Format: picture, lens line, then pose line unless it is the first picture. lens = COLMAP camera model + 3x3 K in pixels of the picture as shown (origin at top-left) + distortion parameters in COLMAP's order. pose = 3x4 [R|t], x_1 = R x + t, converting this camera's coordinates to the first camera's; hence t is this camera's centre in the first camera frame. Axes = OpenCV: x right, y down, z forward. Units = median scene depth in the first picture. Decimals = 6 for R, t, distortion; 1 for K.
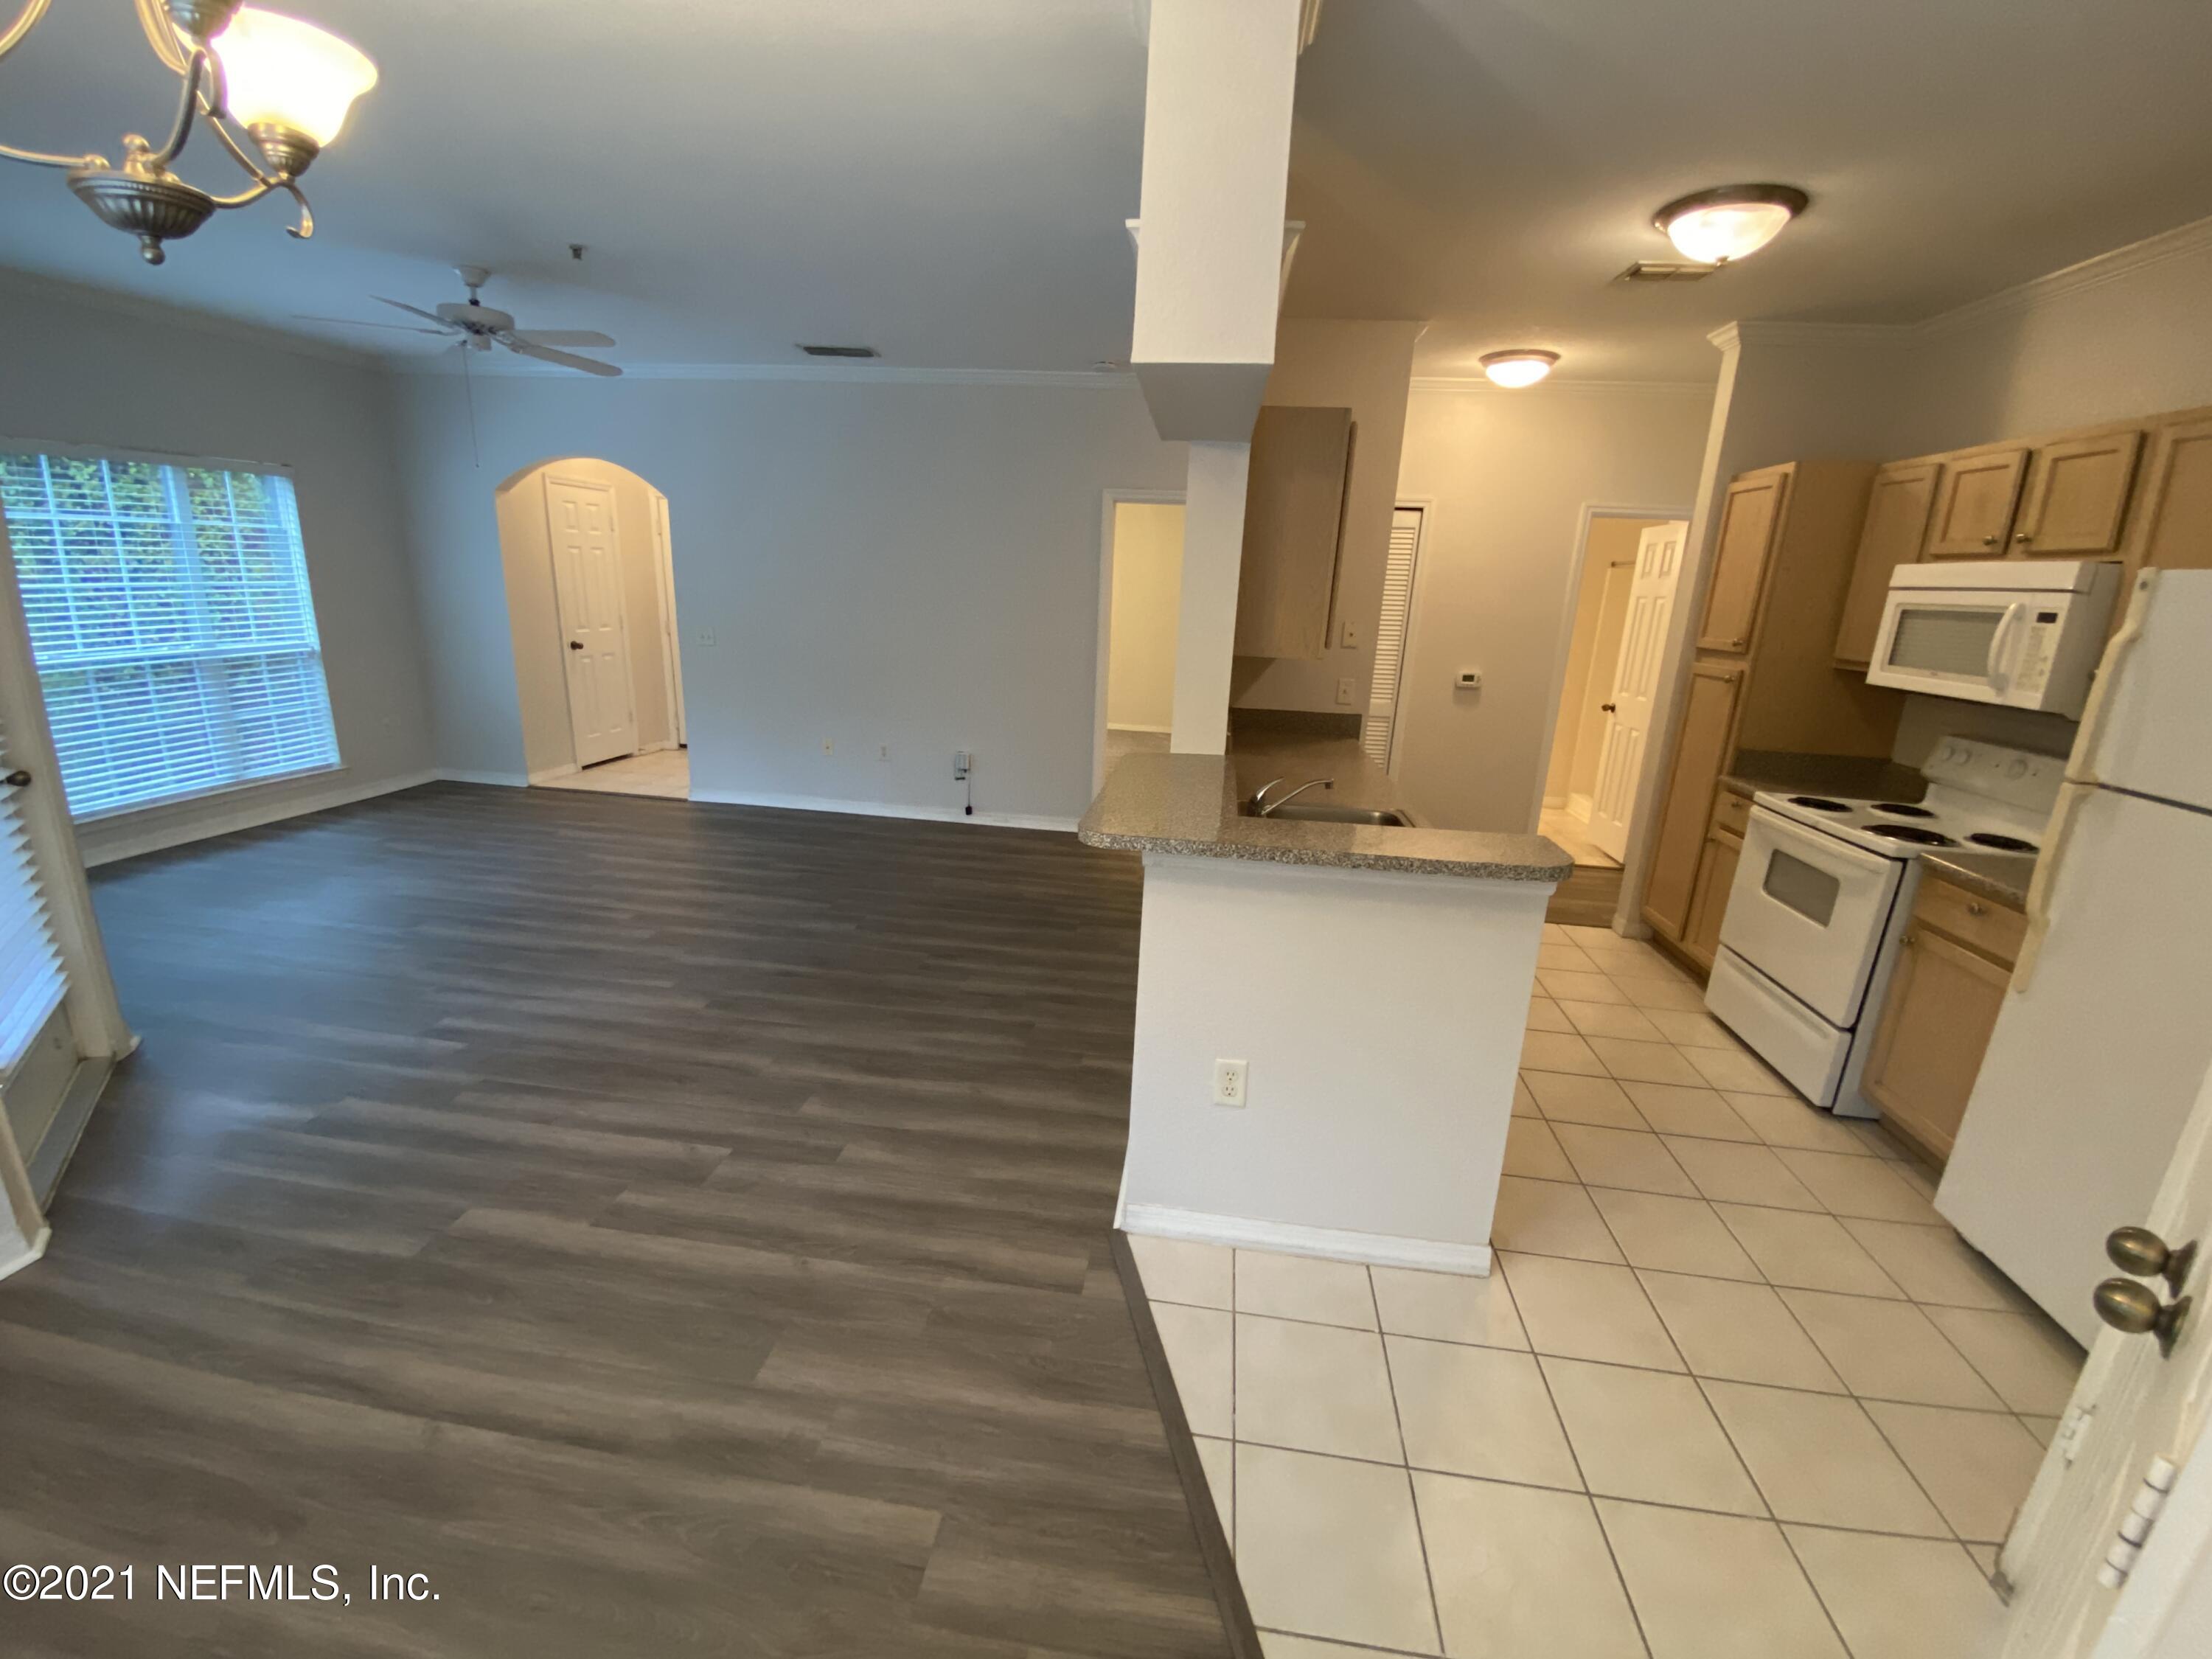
lens RADIAL K [[896.9, 0, 1099.1], [0, 896.9, 830.6], [0, 0, 1]] dist [0.016927, -0.018014]
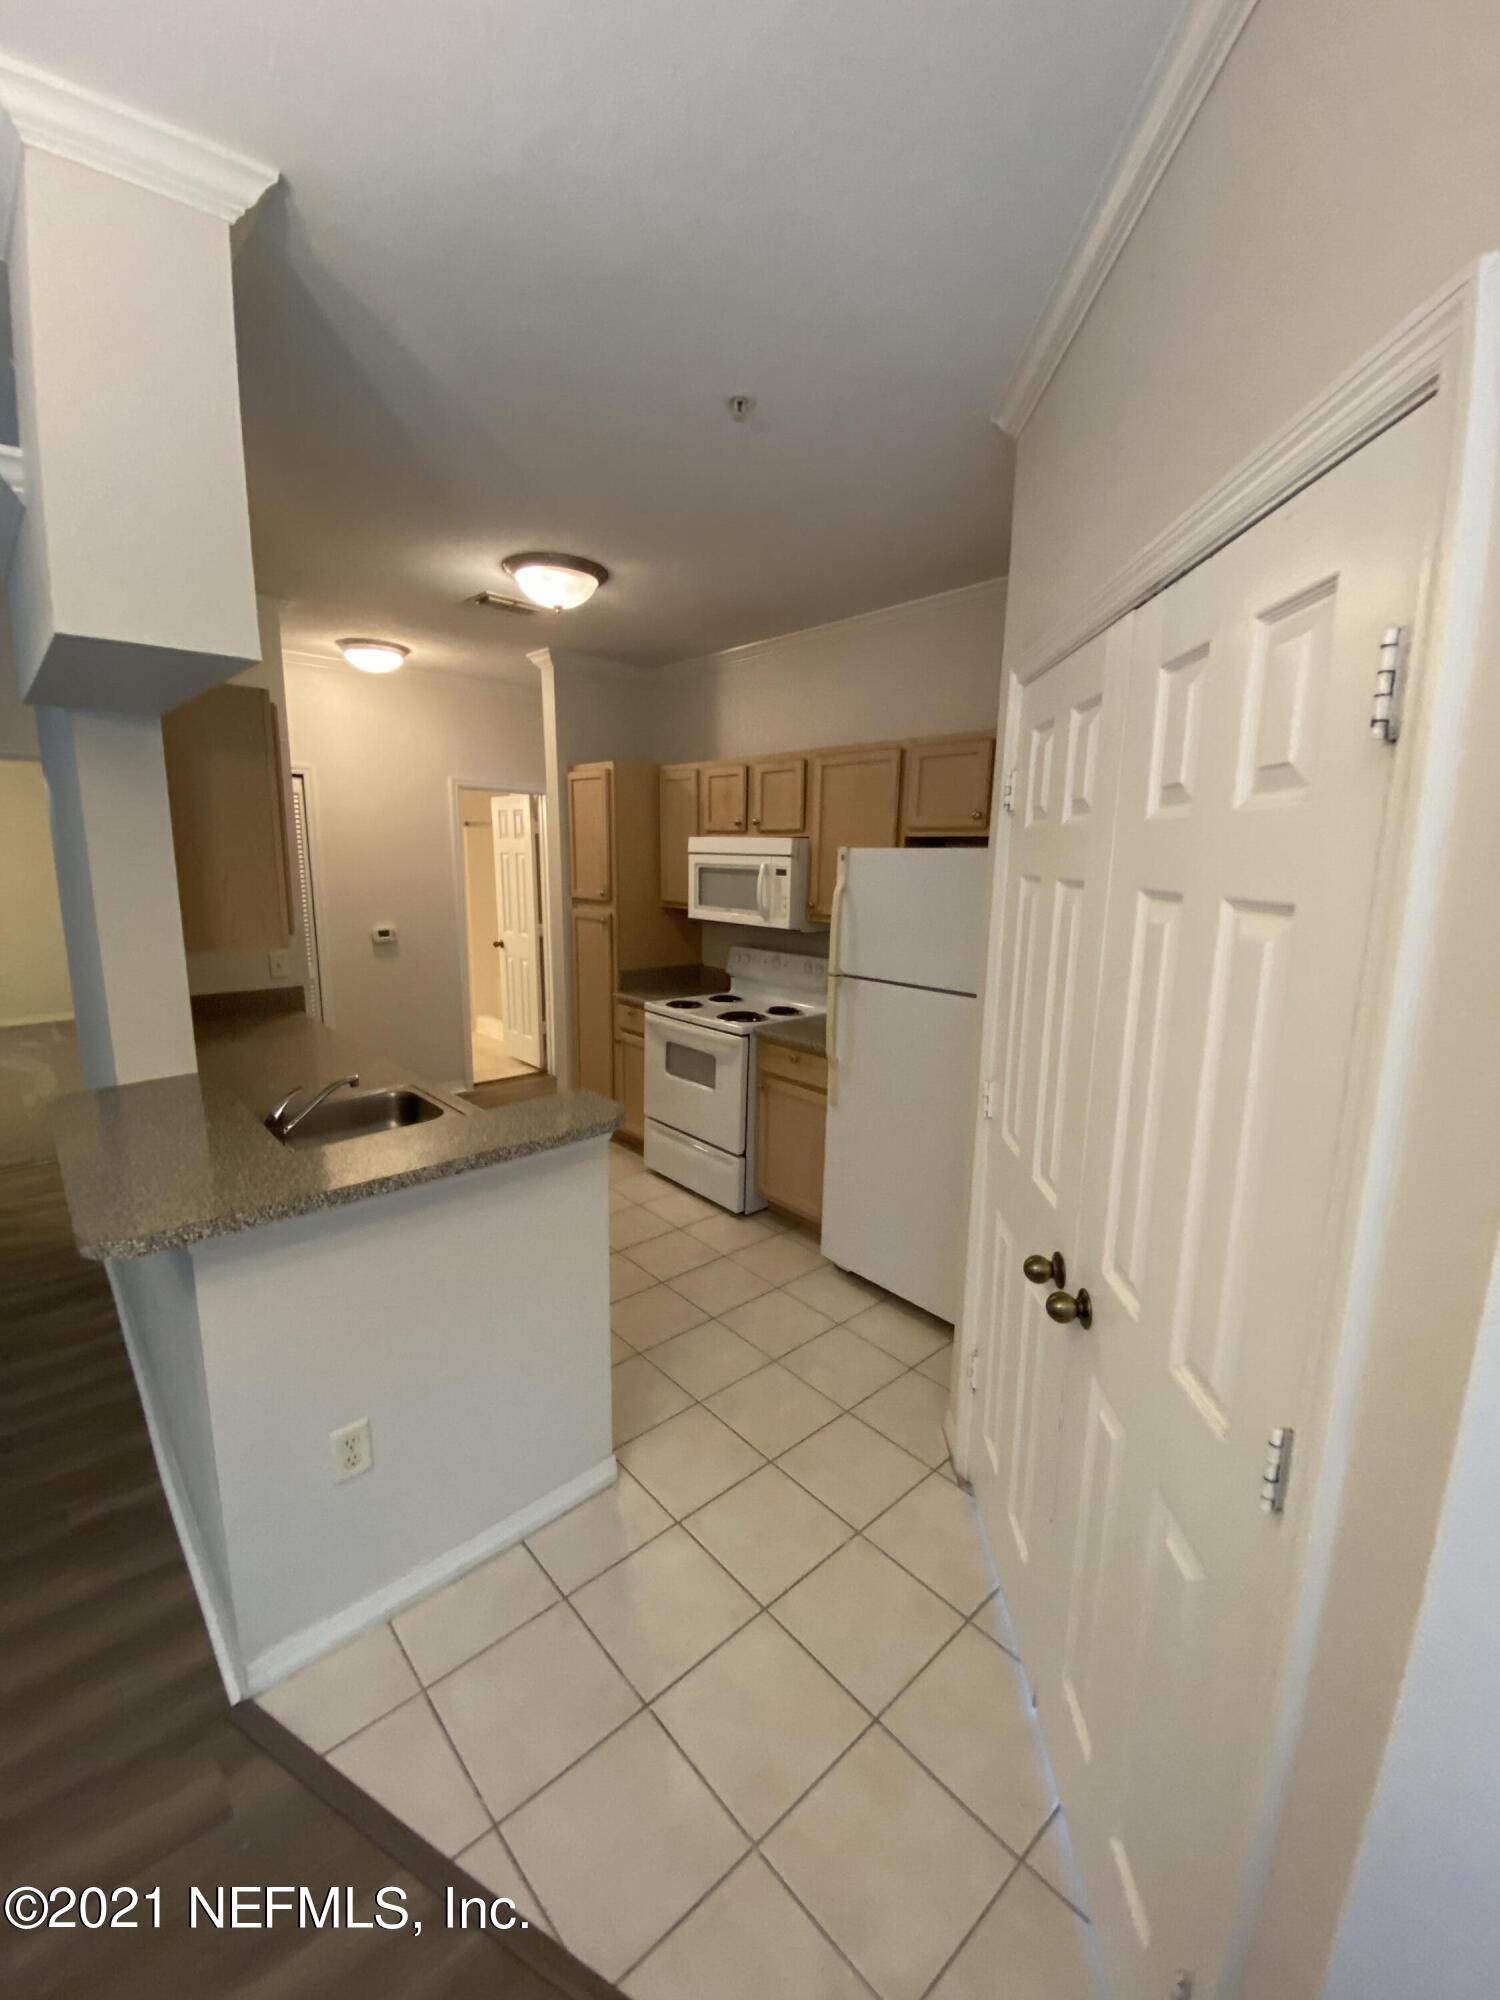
lens RADIAL K [[811.0, 0, 757.2], [0, 811.0, 1003.8], [0, 0, 1]] dist [0.016927, -0.018014]
pose [[0.631960, -0.170454, 0.756024, -0.088833], [0.209678, 0.976737, 0.044947, -0.065142], [-0.746098, 0.130117, 0.652999, 0.086820]]
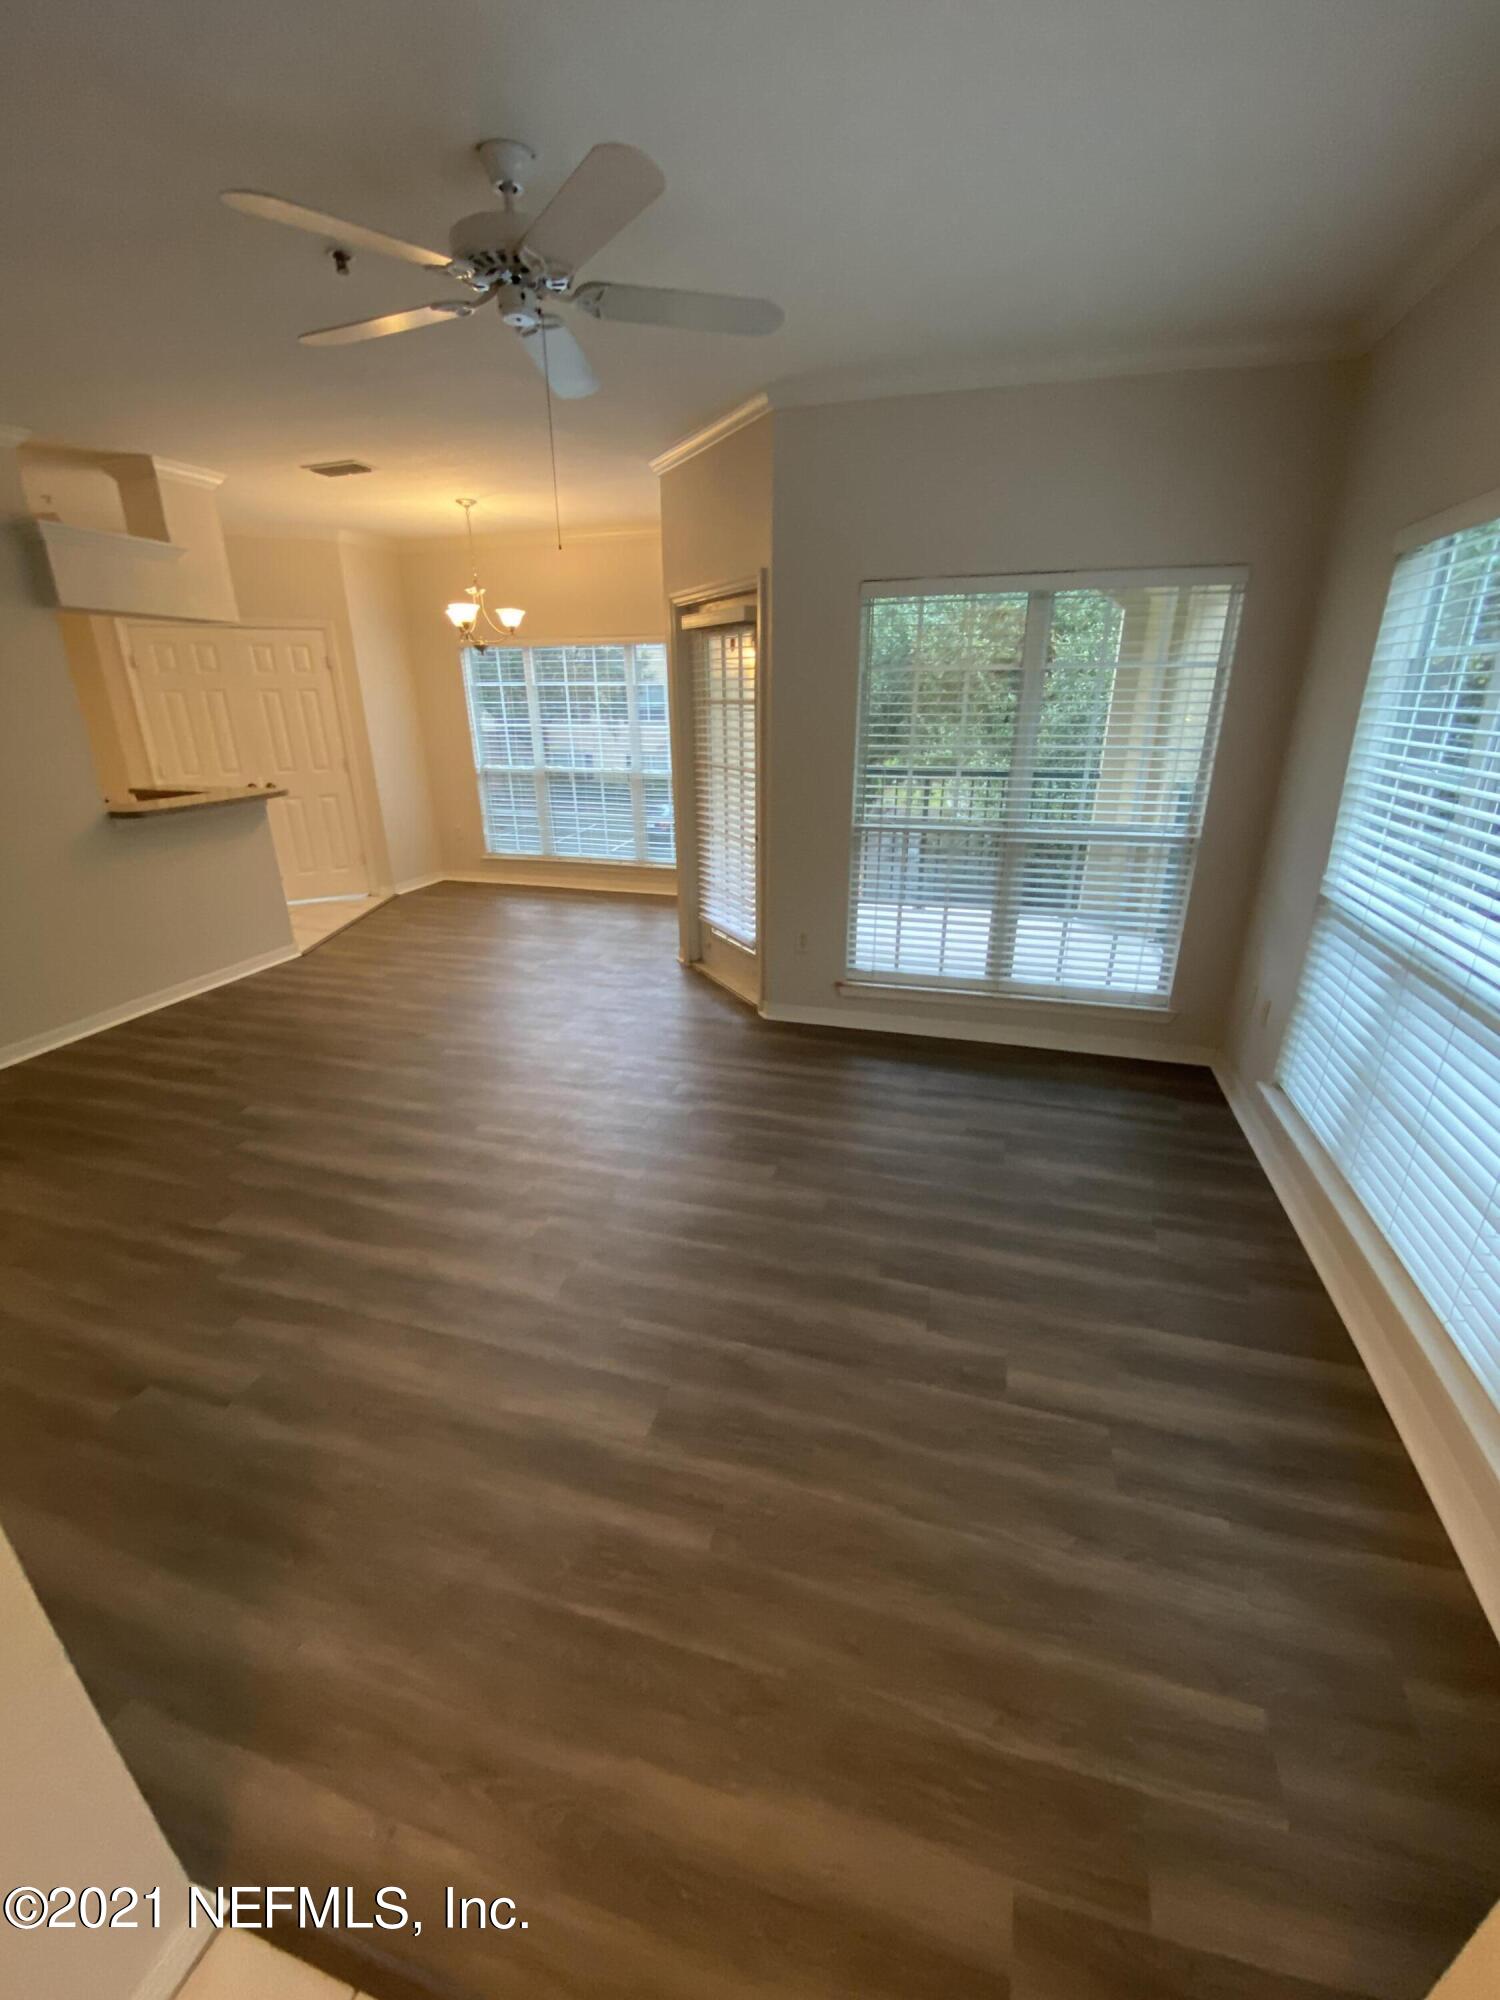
lens RADIAL K [[811.0, 0, 761.7], [0, 811.0, 996.9], [0, 0, 1]] dist [0.016927, -0.018014]
pose [[-0.989032, -0.085105, 0.120715, -1.141318], [0.002050, 0.809315, 0.587371, -0.600370], [-0.147685, 0.581176, -0.800265, 1.974785]]
